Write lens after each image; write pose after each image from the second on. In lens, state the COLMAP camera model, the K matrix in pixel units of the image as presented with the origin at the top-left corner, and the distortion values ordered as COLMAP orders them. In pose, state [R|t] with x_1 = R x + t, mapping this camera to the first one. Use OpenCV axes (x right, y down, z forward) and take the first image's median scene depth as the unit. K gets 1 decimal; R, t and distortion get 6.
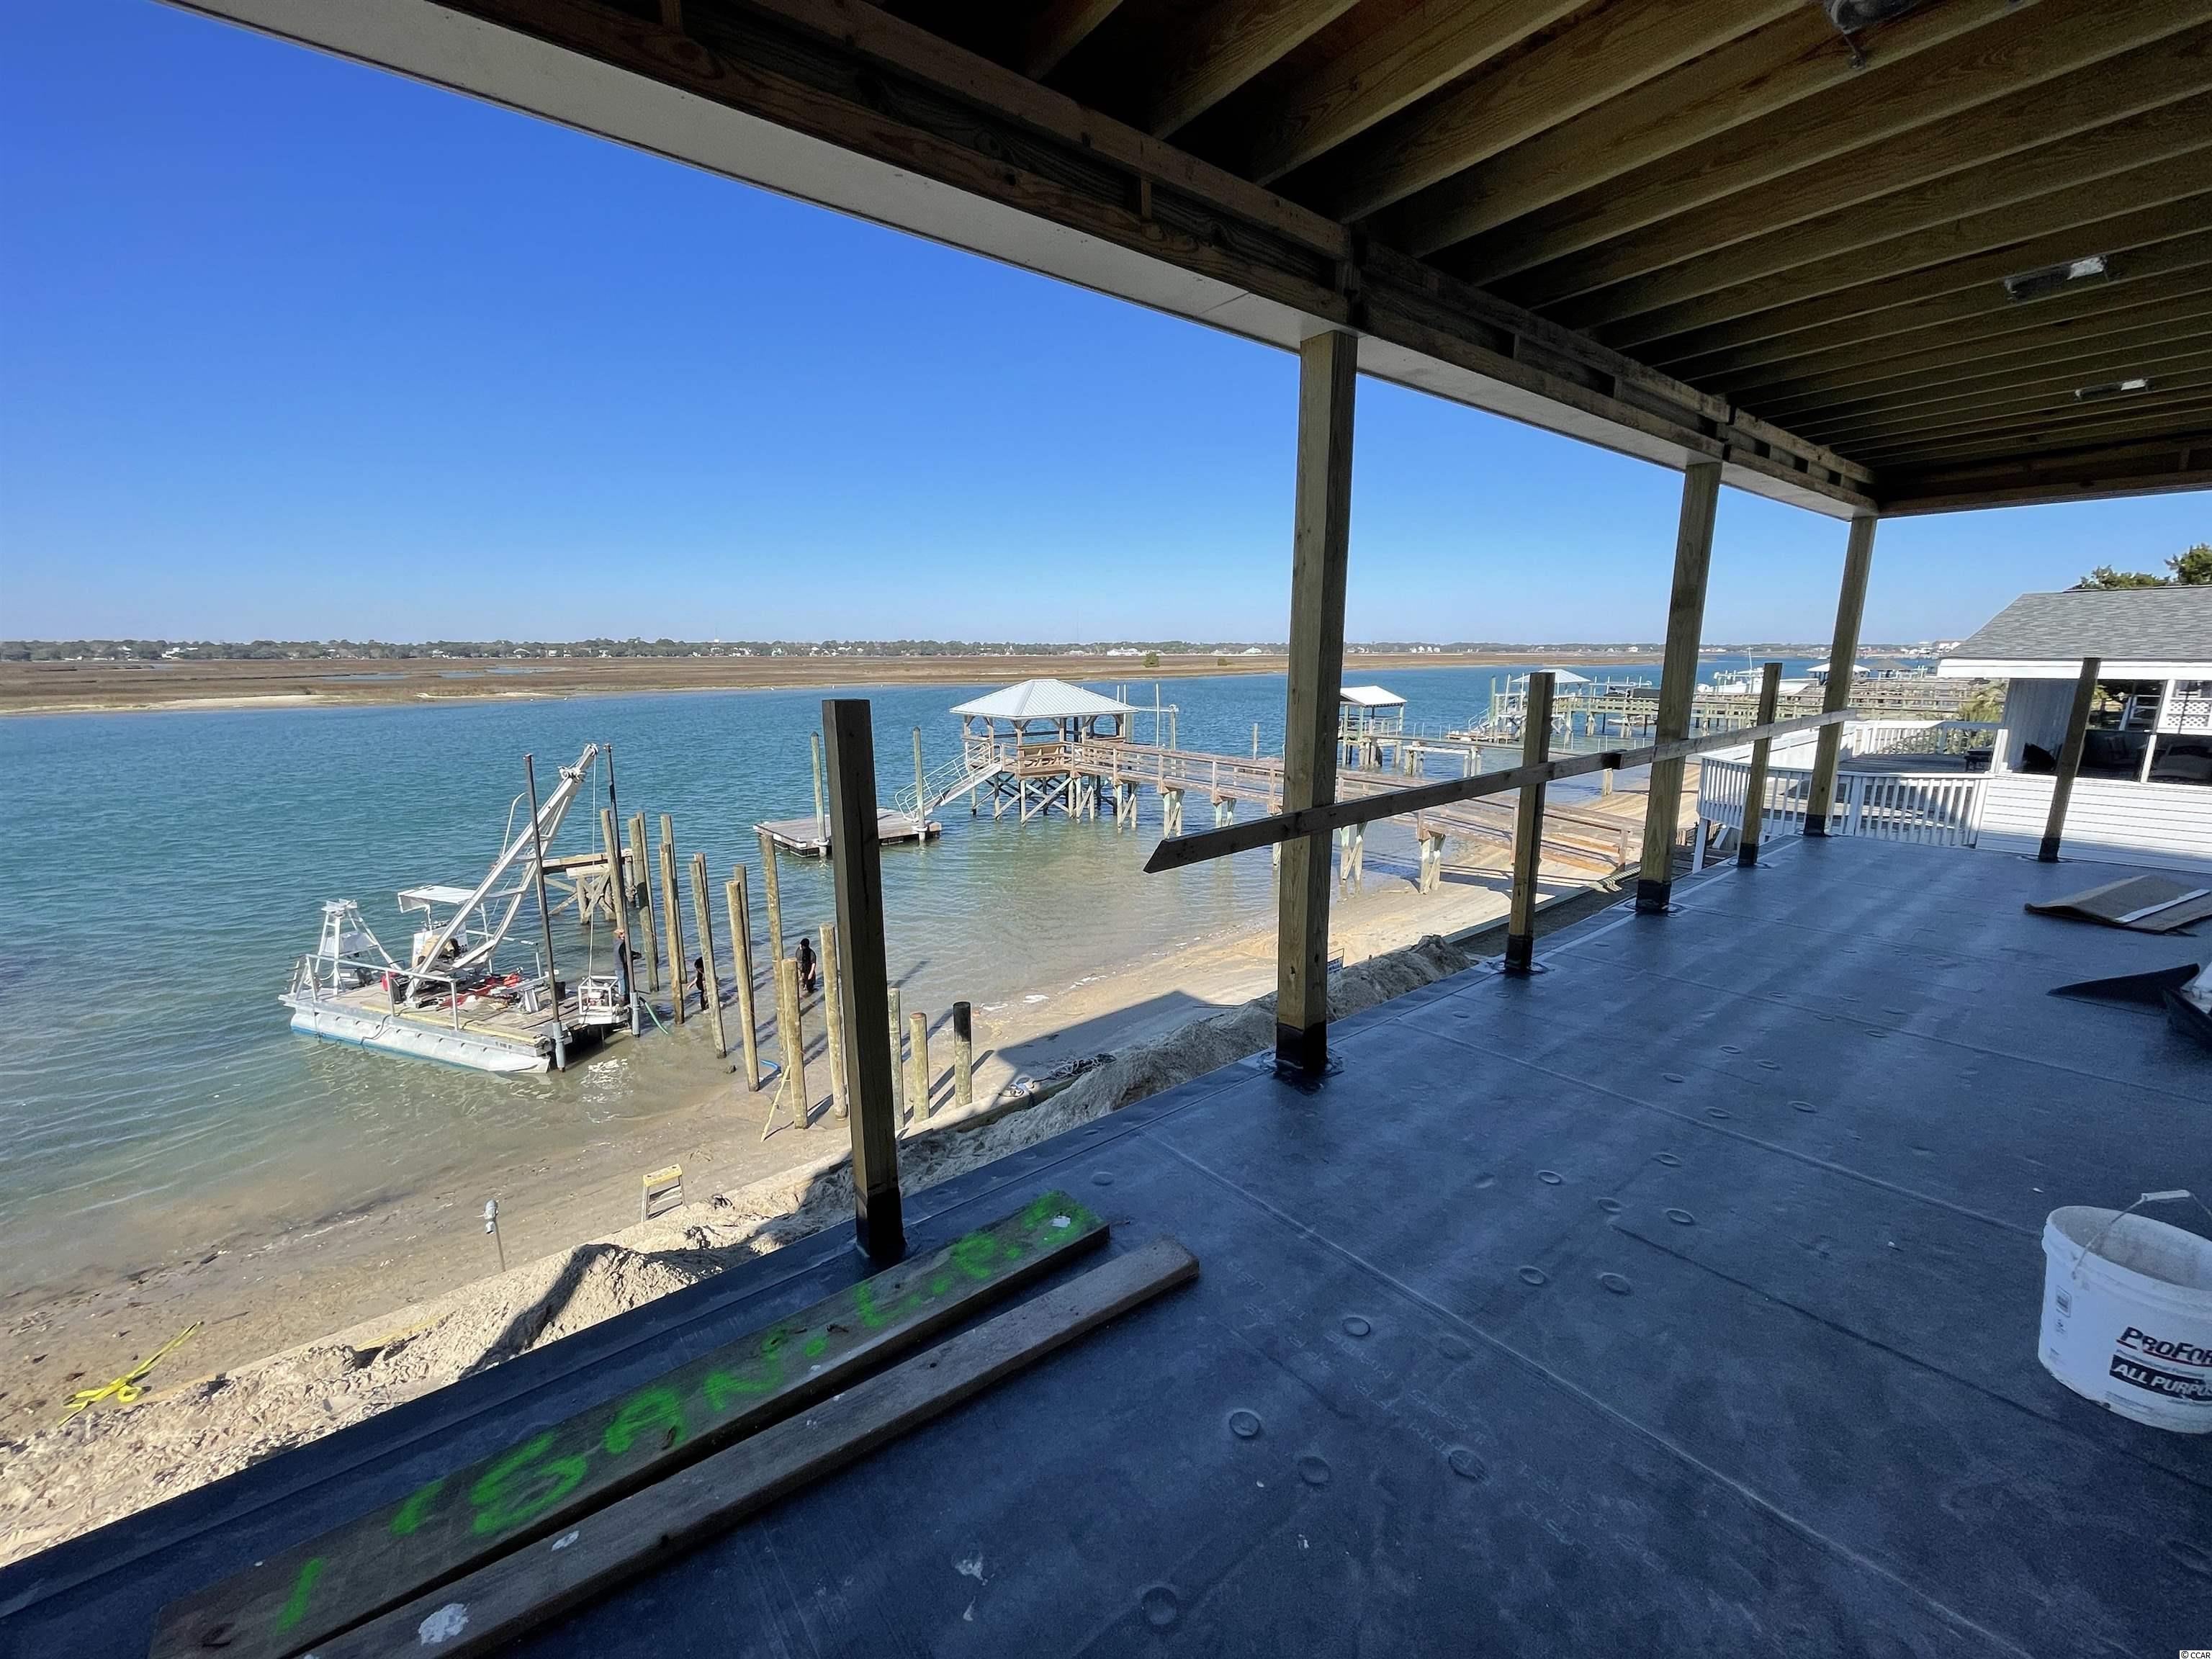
lens RADIAL K [[890.7, 0, 1097.3], [0, 890.7, 829.8], [0, 0, 1]] dist [0.000705, 0.001860]
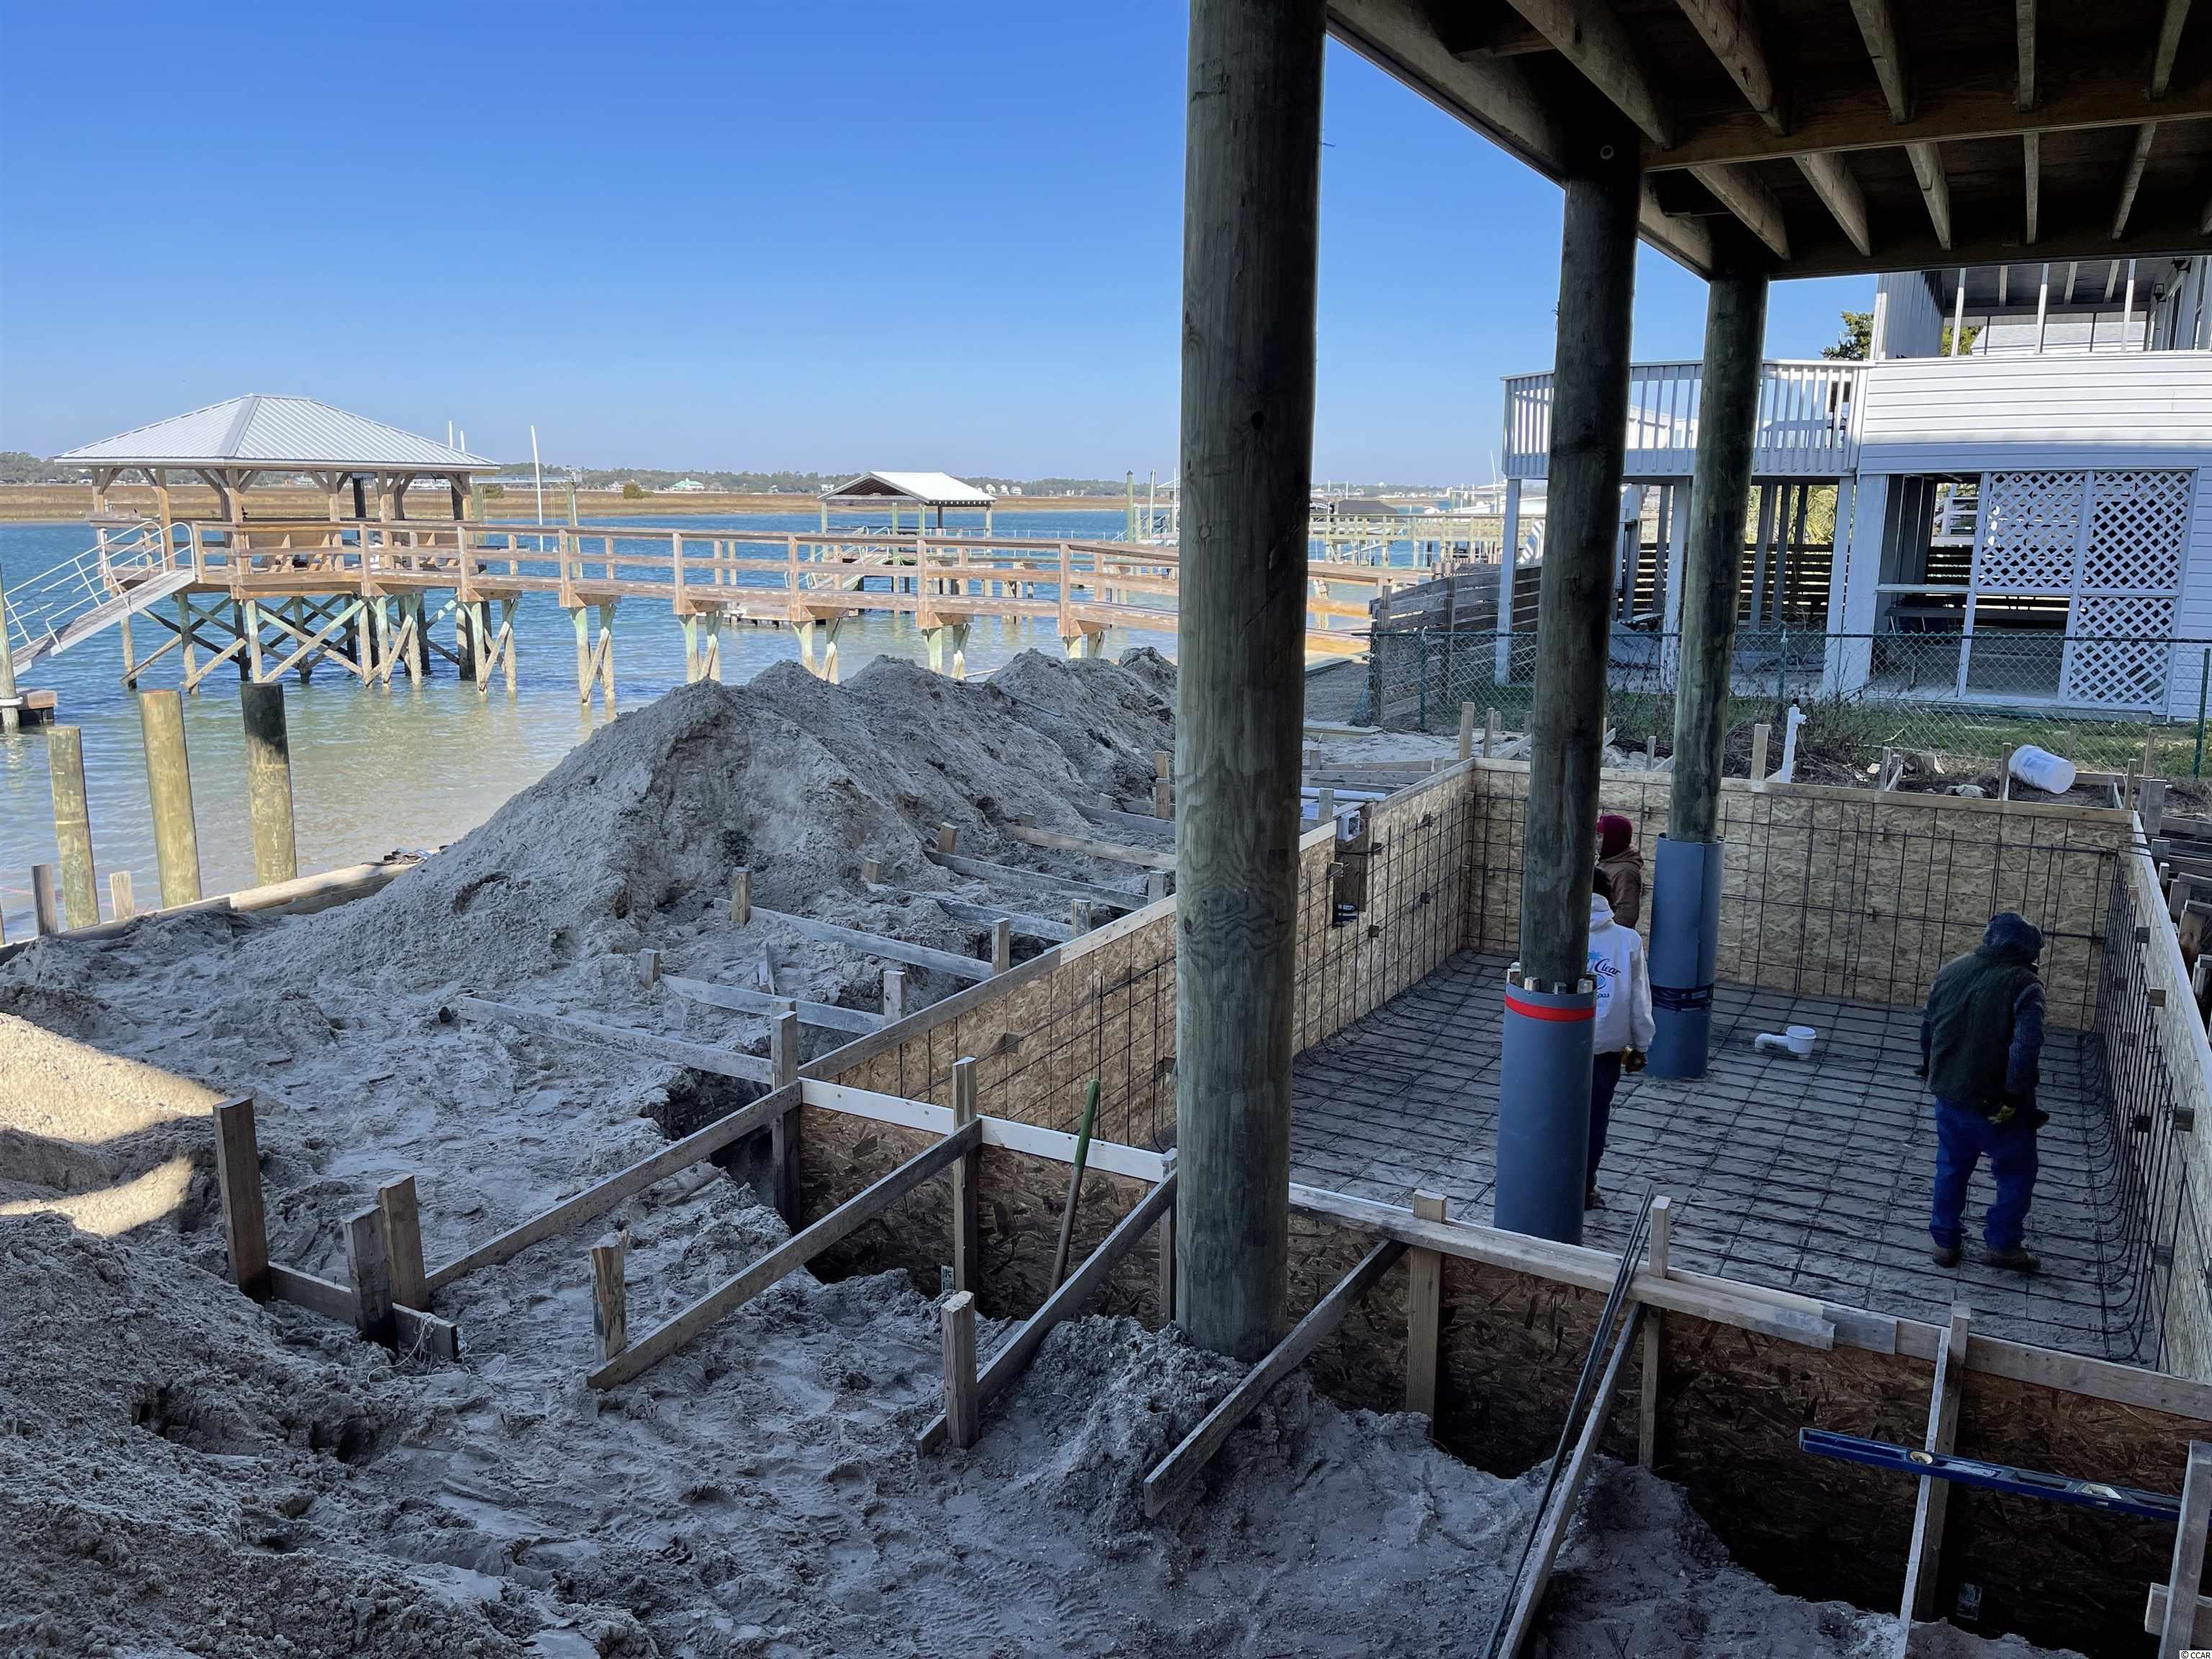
lens RADIAL K [[1666.7, 0, 1091.9], [0, 1666.7, 842.5], [0, 0, 1]] dist [0.070519, -0.074254]
pose [[0.920400, -0.067982, 0.385023, -0.026452], [0.064078, 0.997680, 0.022977, 0.077299], [-0.385692, 0.003523, 0.922621, 0.008715]]
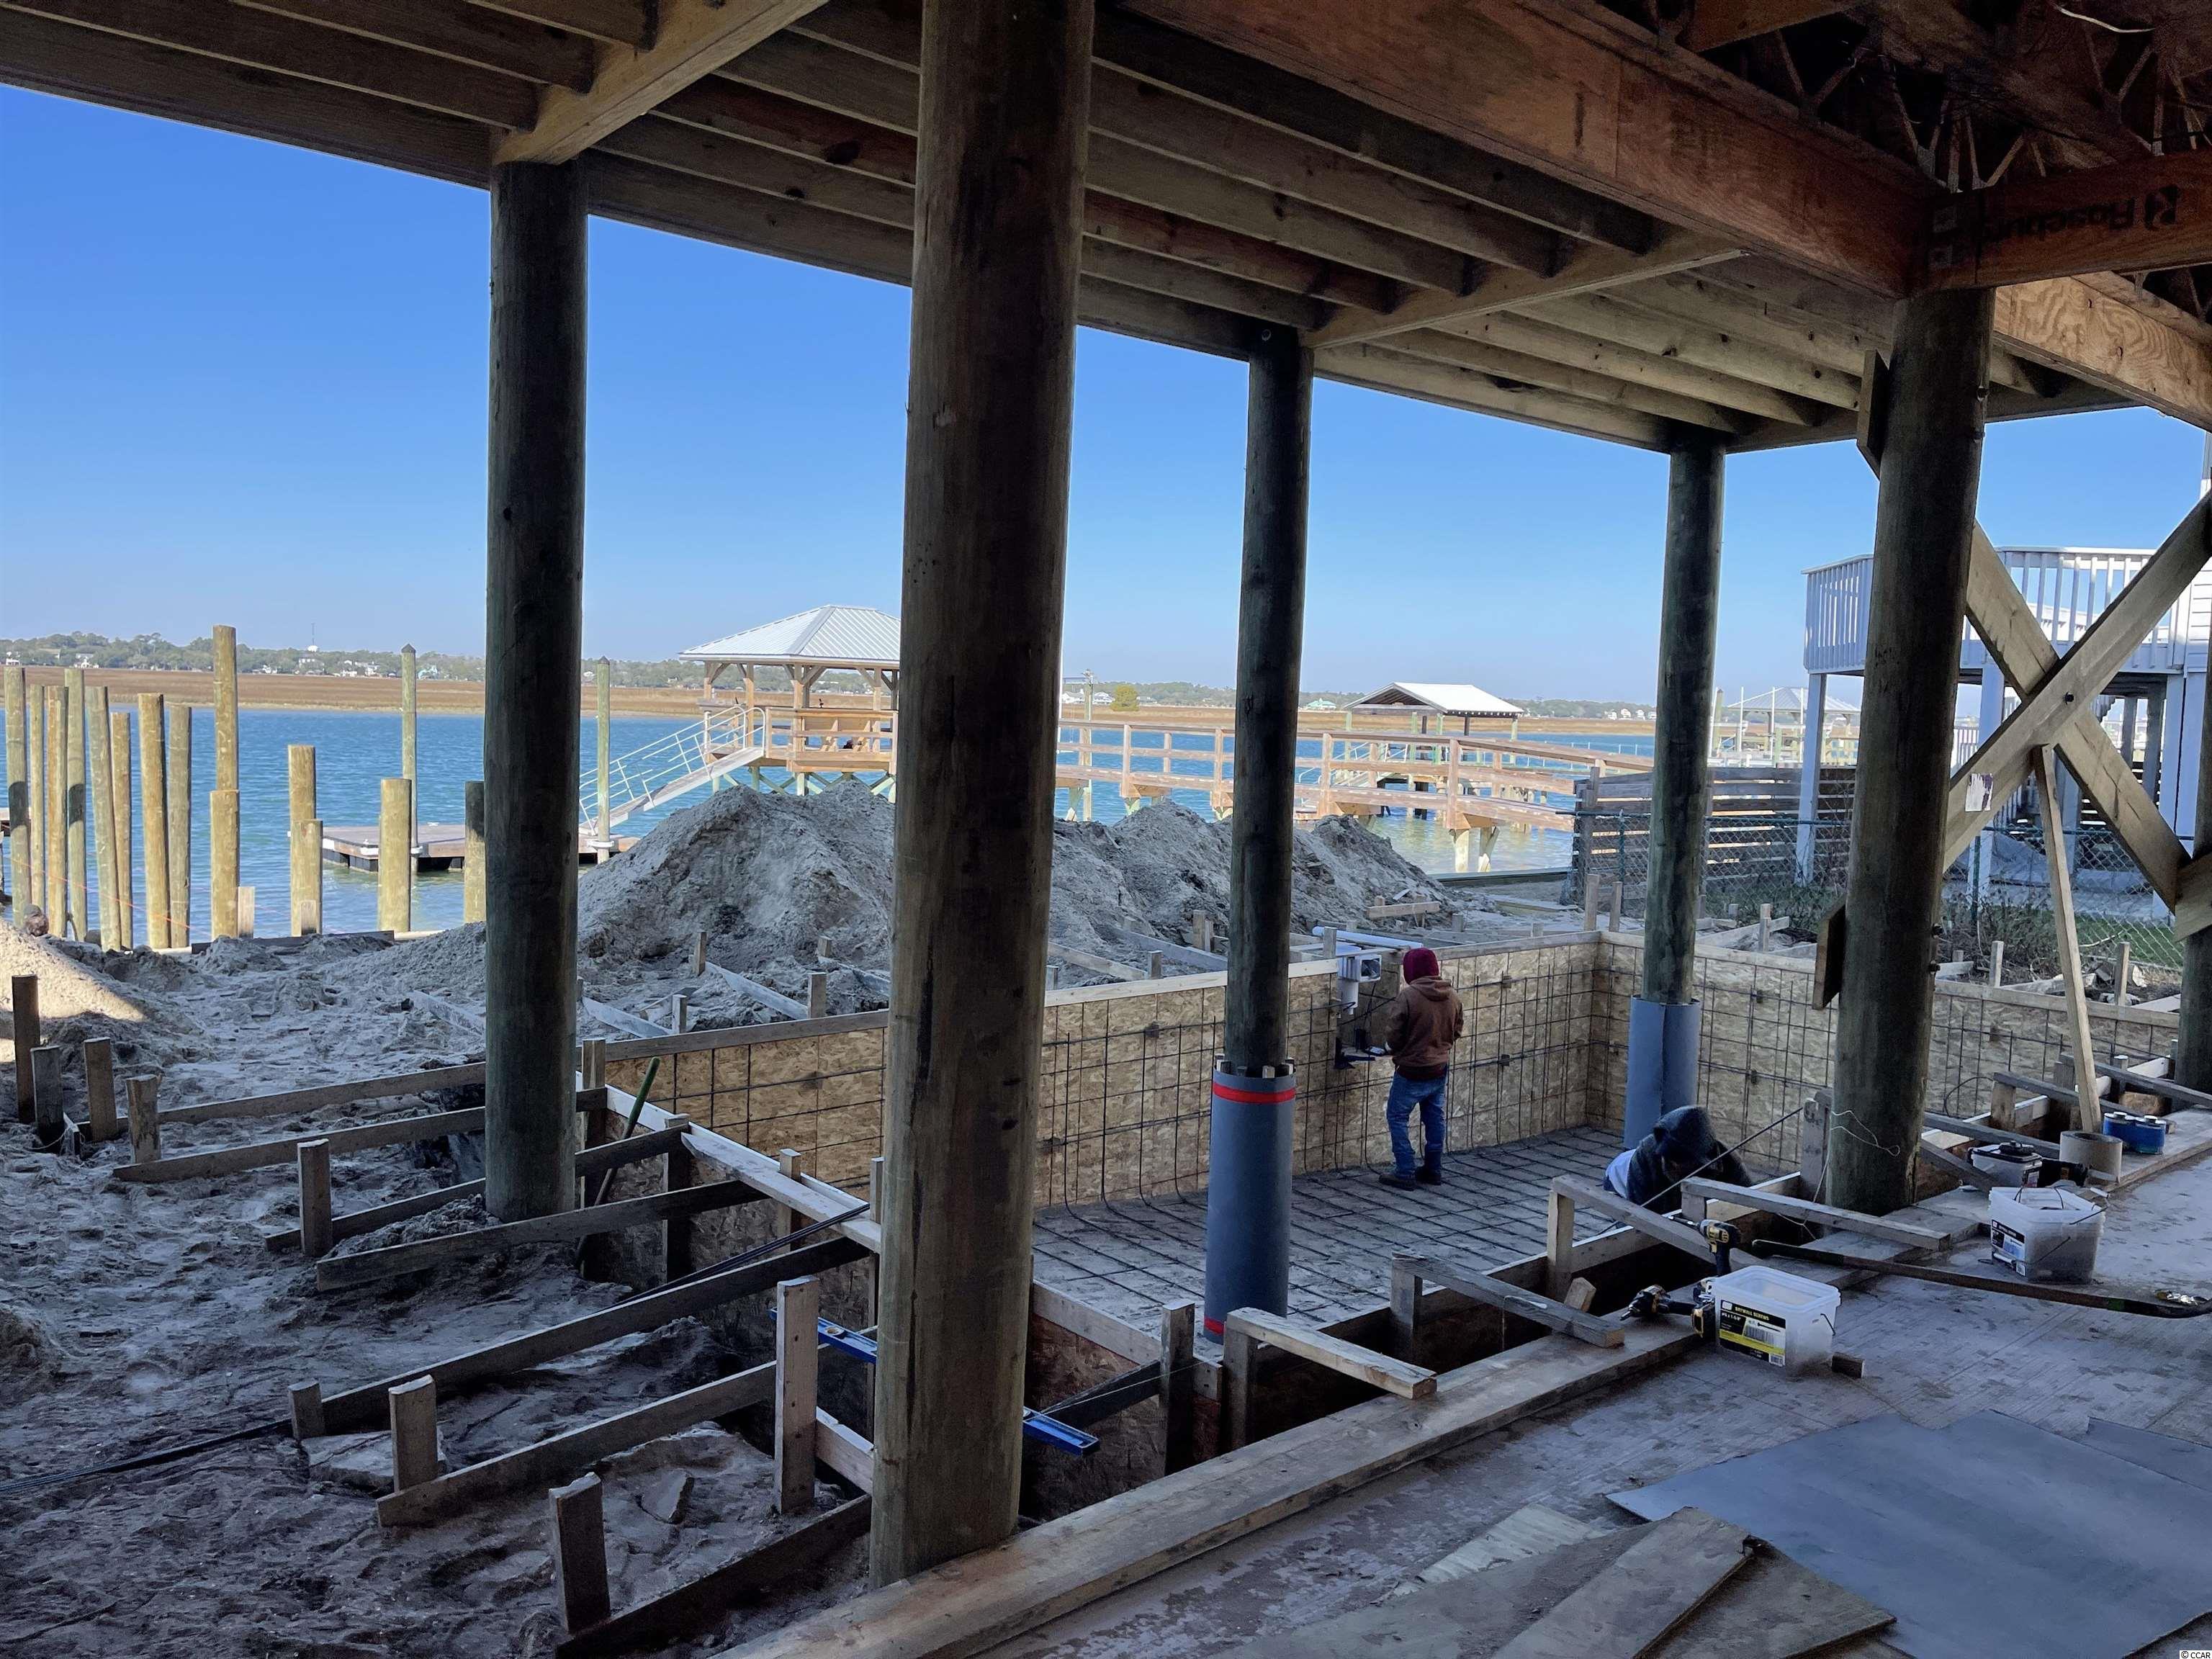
lens RADIAL K [[1666.7, 0, 1113.3], [0, 1666.7, 837.8], [0, 0, 1]] dist [0.070519, -0.074254]
pose [[0.998200, 0.034436, 0.049092, 0.059866], [-0.028625, 0.993008, -0.114523, 0.095383], [-0.052693, 0.112911, 0.992207, -0.038802]]
